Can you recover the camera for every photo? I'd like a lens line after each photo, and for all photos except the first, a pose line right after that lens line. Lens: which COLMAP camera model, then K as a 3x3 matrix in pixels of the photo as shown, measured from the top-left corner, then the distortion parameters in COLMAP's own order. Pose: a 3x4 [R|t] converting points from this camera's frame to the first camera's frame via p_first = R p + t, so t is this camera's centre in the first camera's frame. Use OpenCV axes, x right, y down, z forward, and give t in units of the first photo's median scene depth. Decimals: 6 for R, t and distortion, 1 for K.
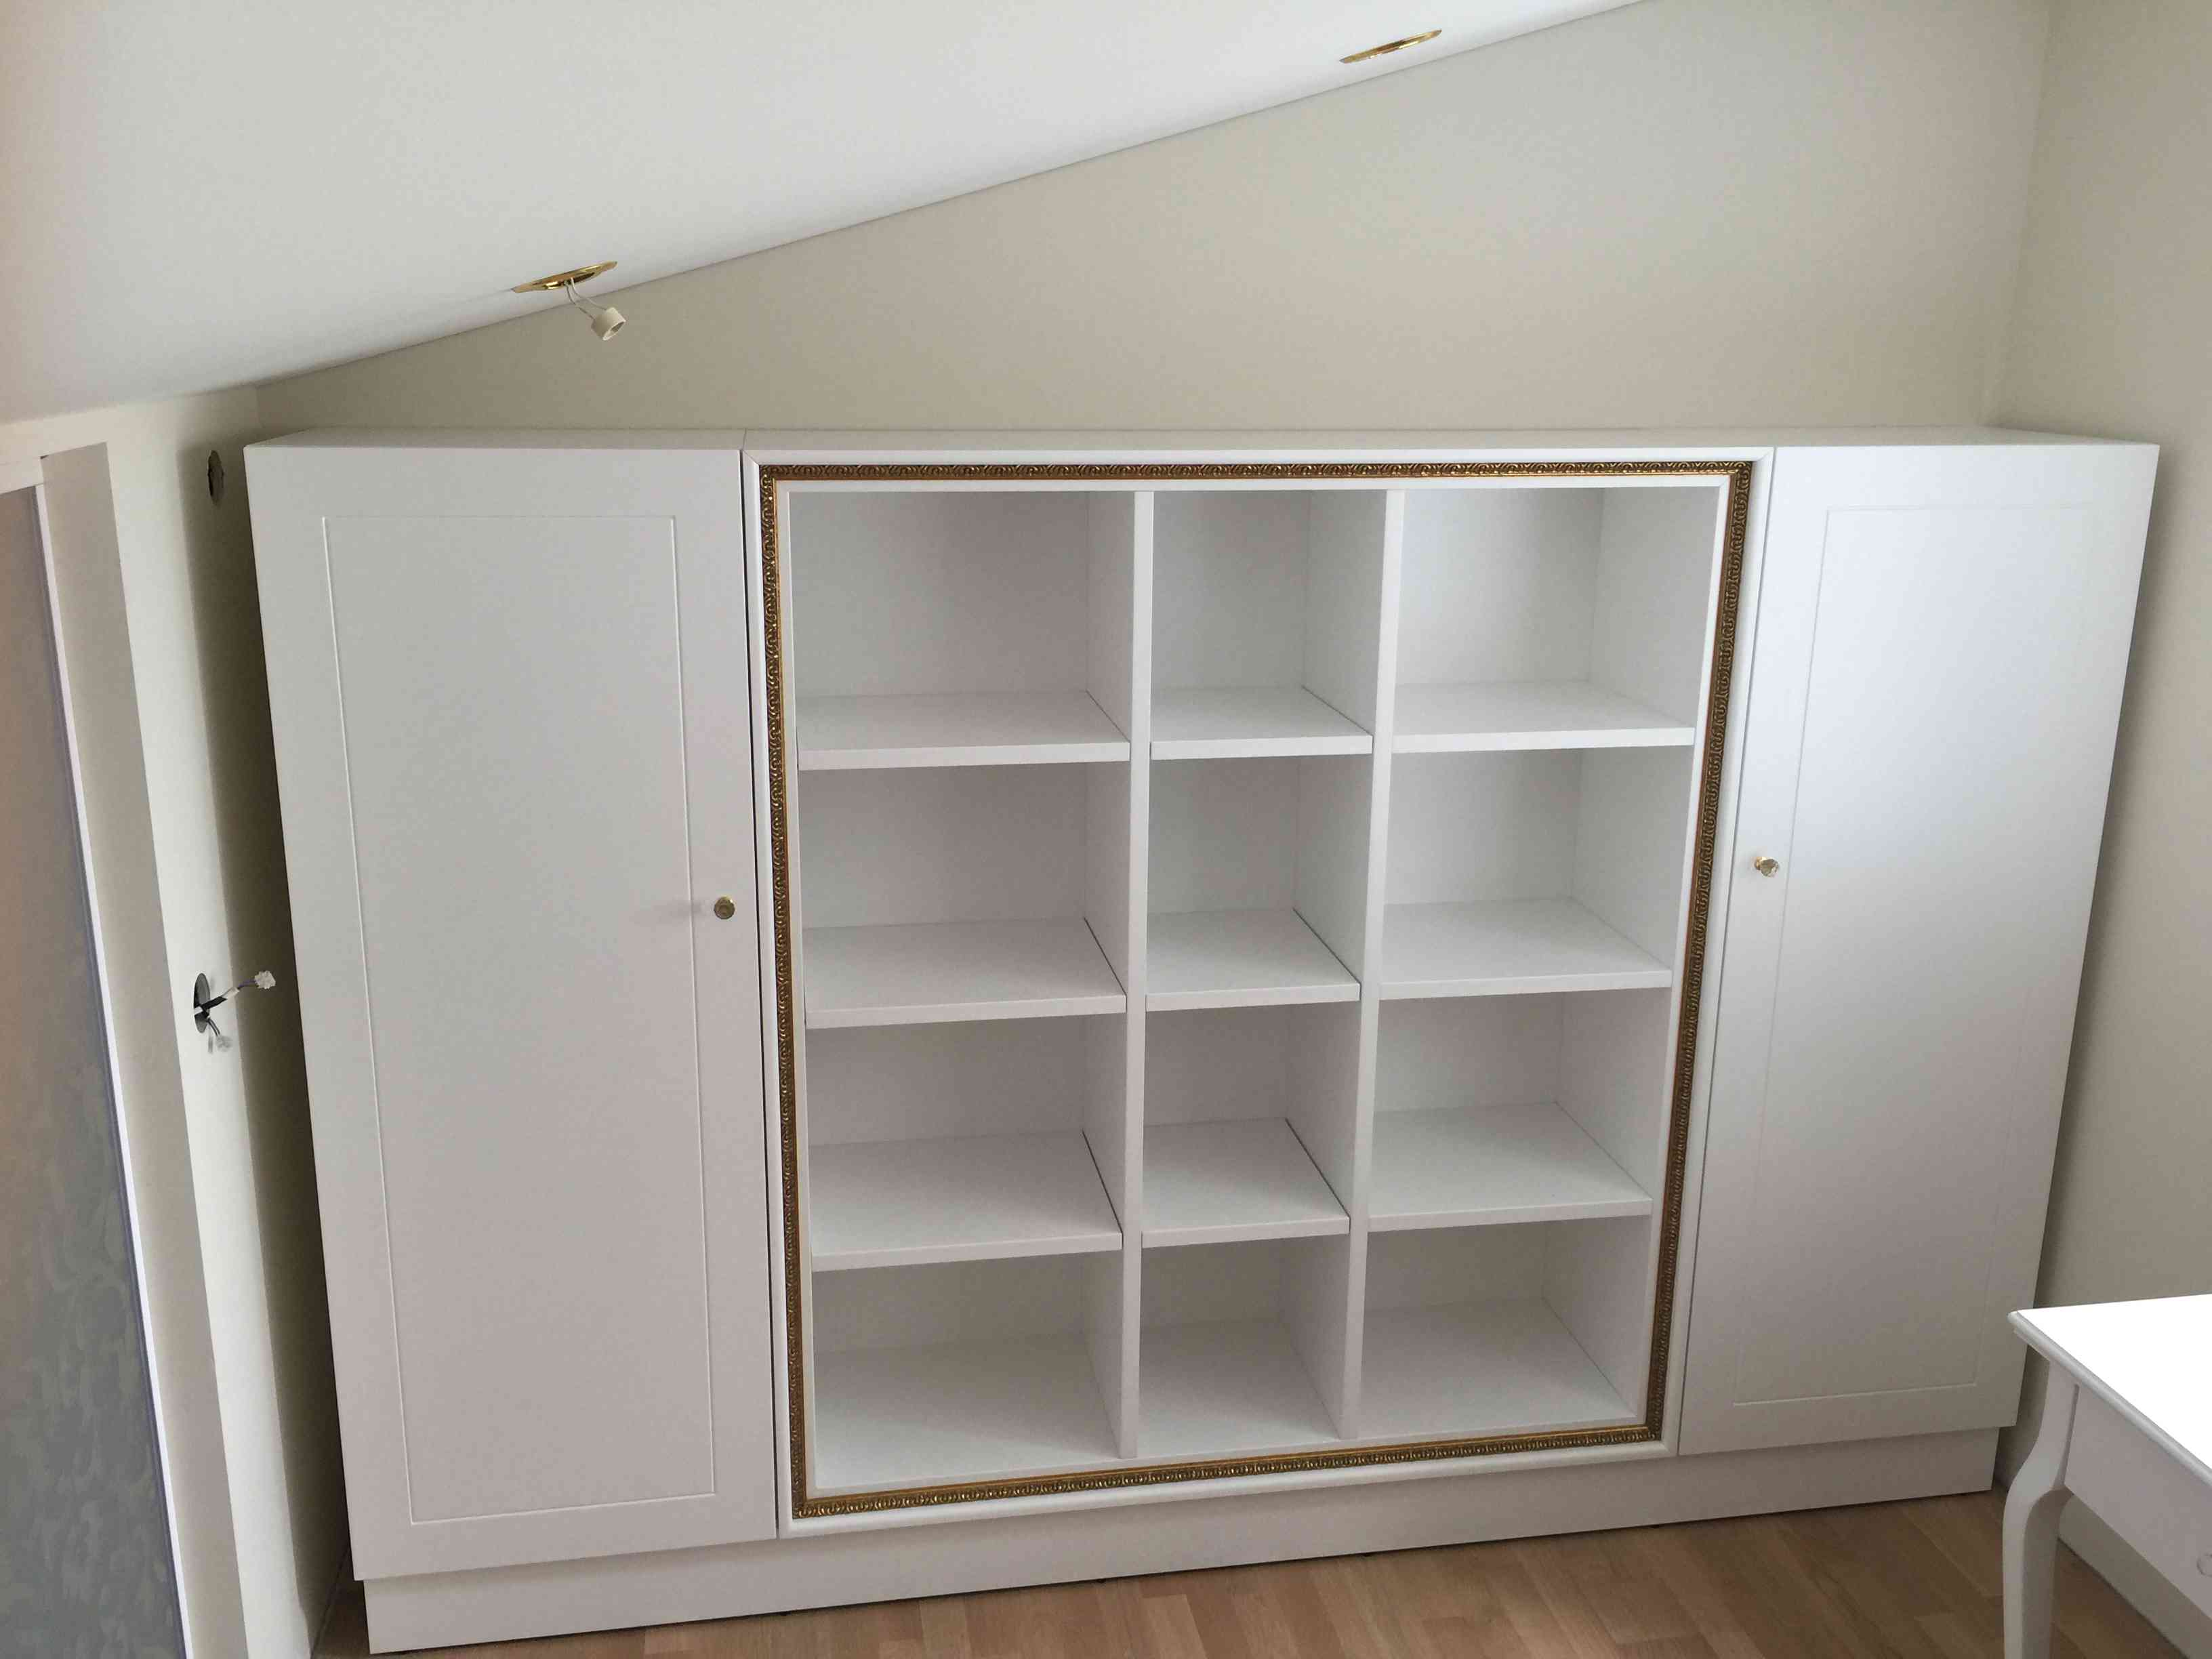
lens RADIAL K [[1892.7, 0, 1098.7], [0, 1892.7, 811.8], [0, 0, 1]] dist [0.071690, -0.093661]
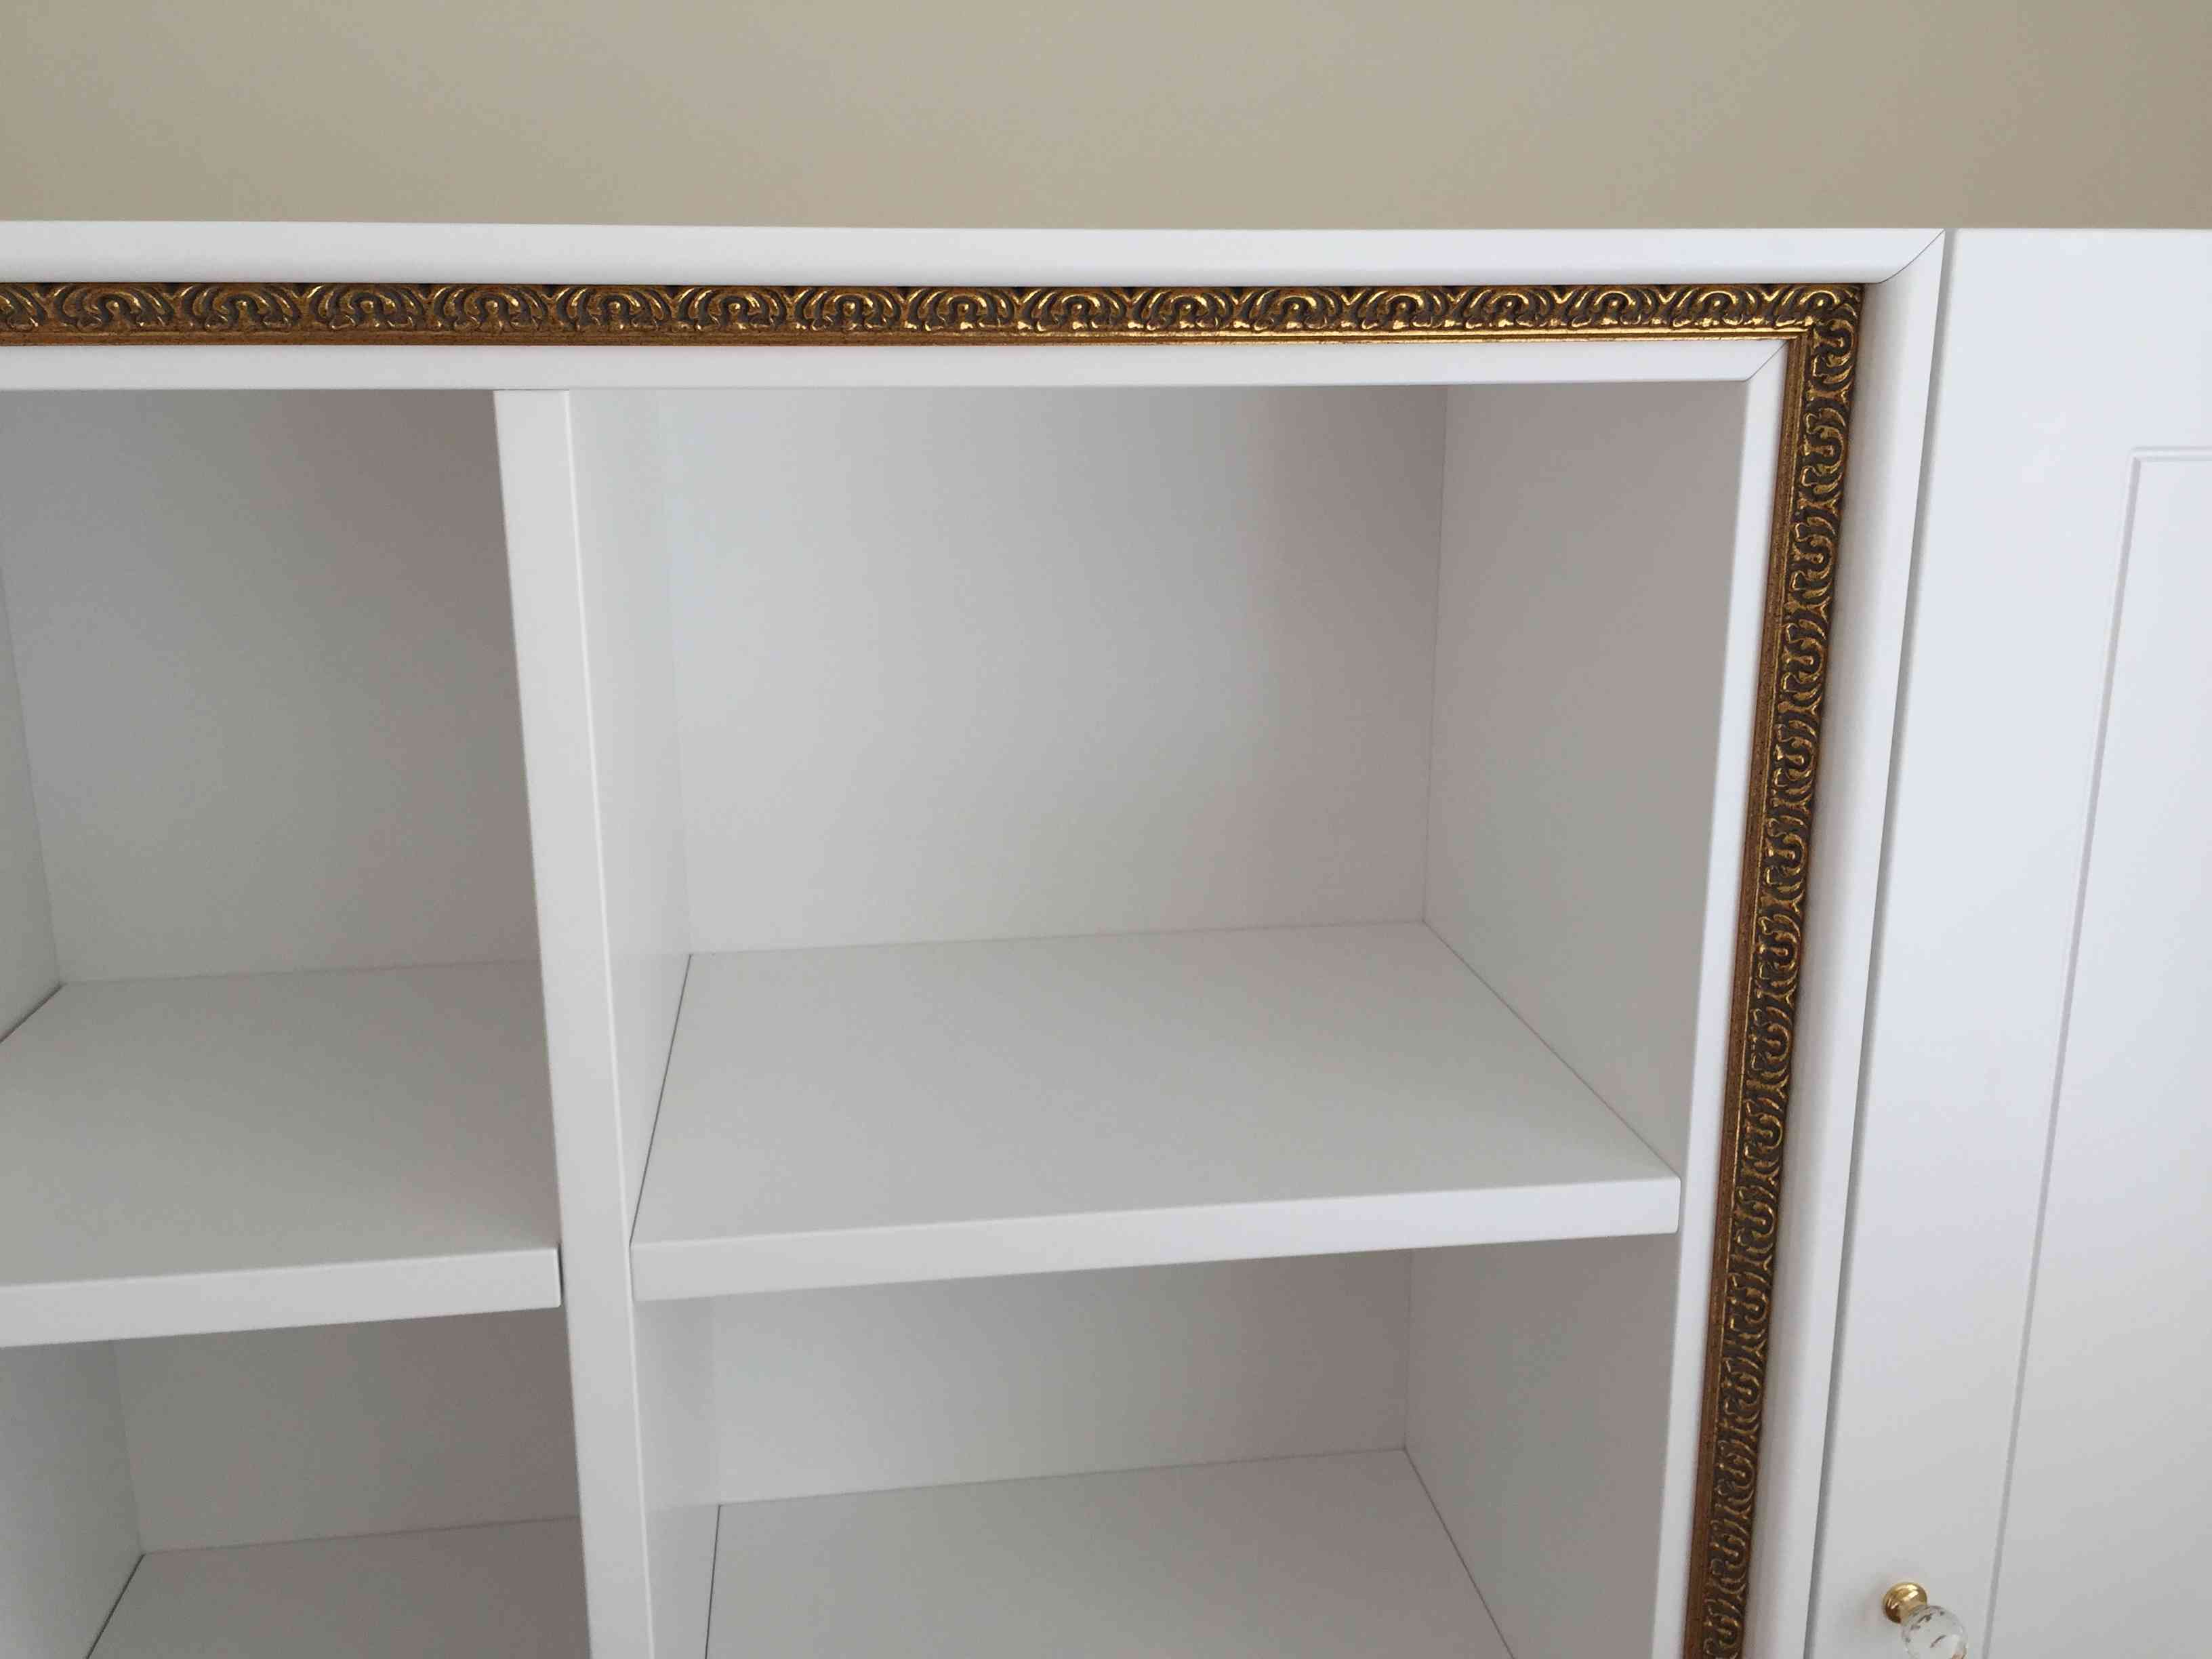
lens RADIAL K [[1892.7, 0, 1101.3], [0, 1892.7, 808.3], [0, 0, 1]] dist [0.071690, -0.093661]
pose [[0.999220, -0.004353, -0.039251, 0.239107], [0.004026, 0.999956, -0.008416, -0.104388], [0.039285, 0.008251, 0.999194, 0.709818]]
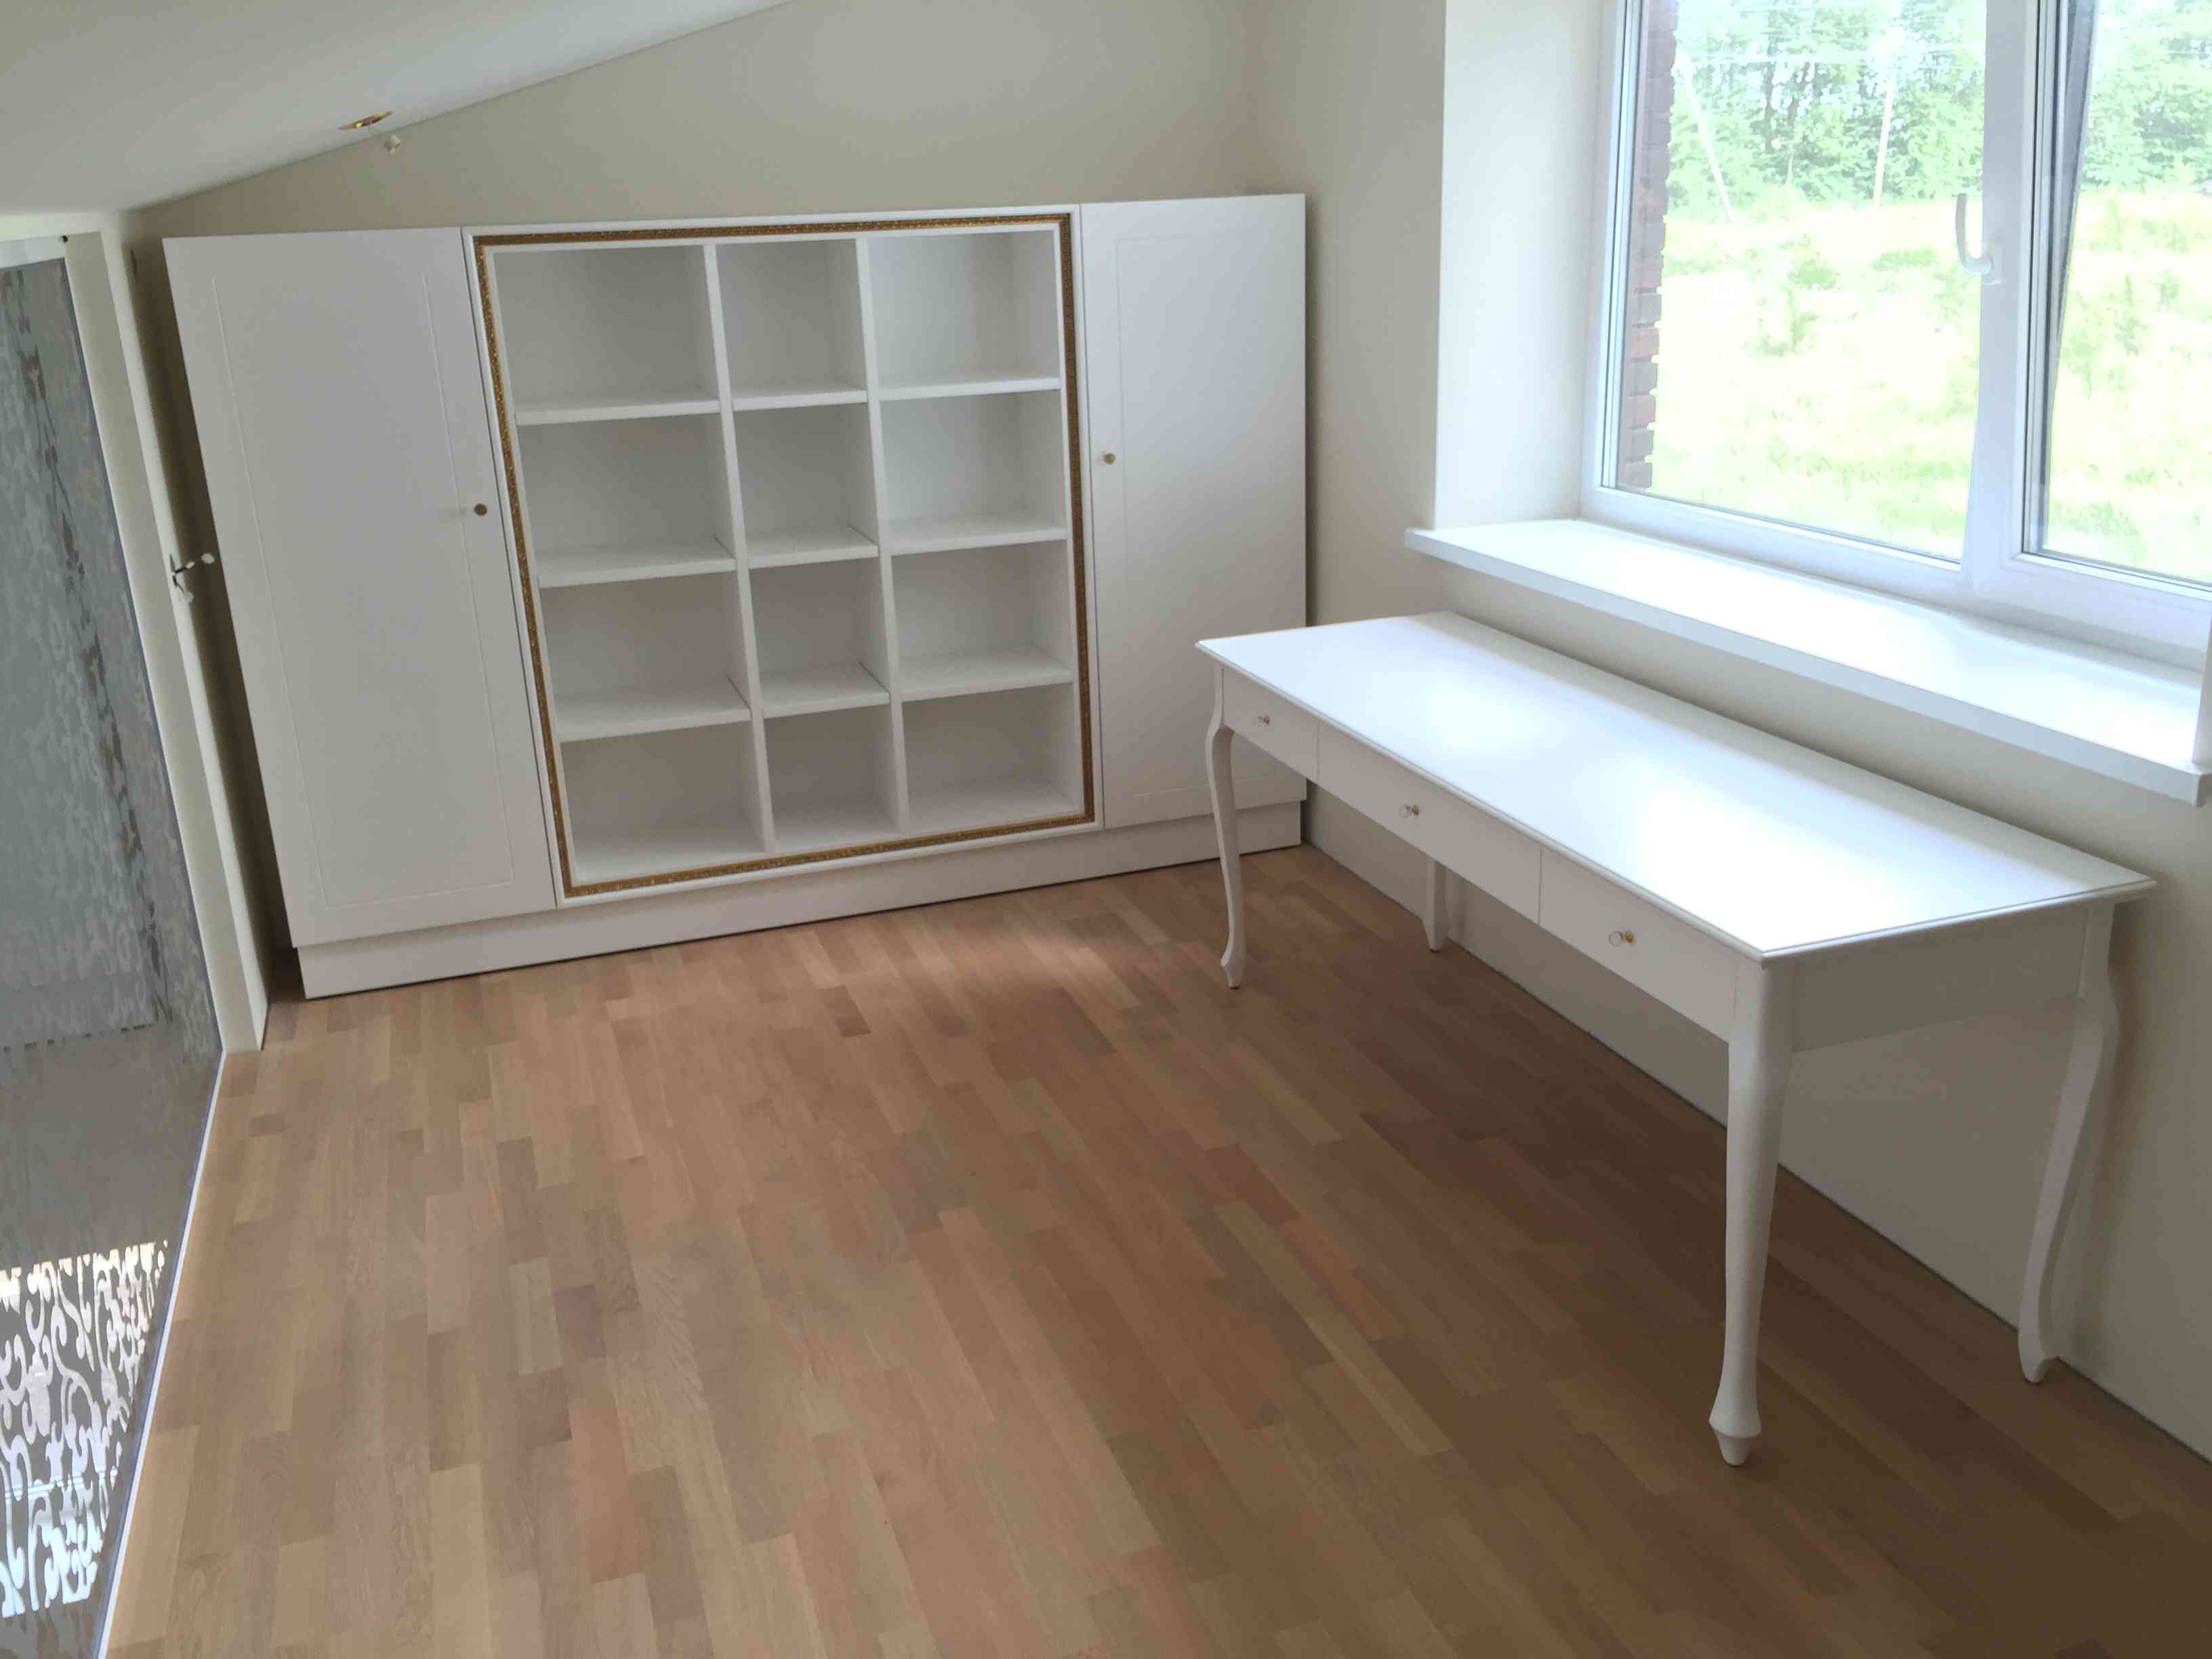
lens RADIAL K [[1892.7, 0, 1102.4], [0, 1892.7, 820.7], [0, 0, 1]] dist [0.071690, -0.093661]
pose [[0.985563, -0.095690, 0.139672, 0.078452], [0.085993, 0.993551, 0.073899, 0.232977], [-0.145843, -0.060821, 0.987436, -0.722303]]
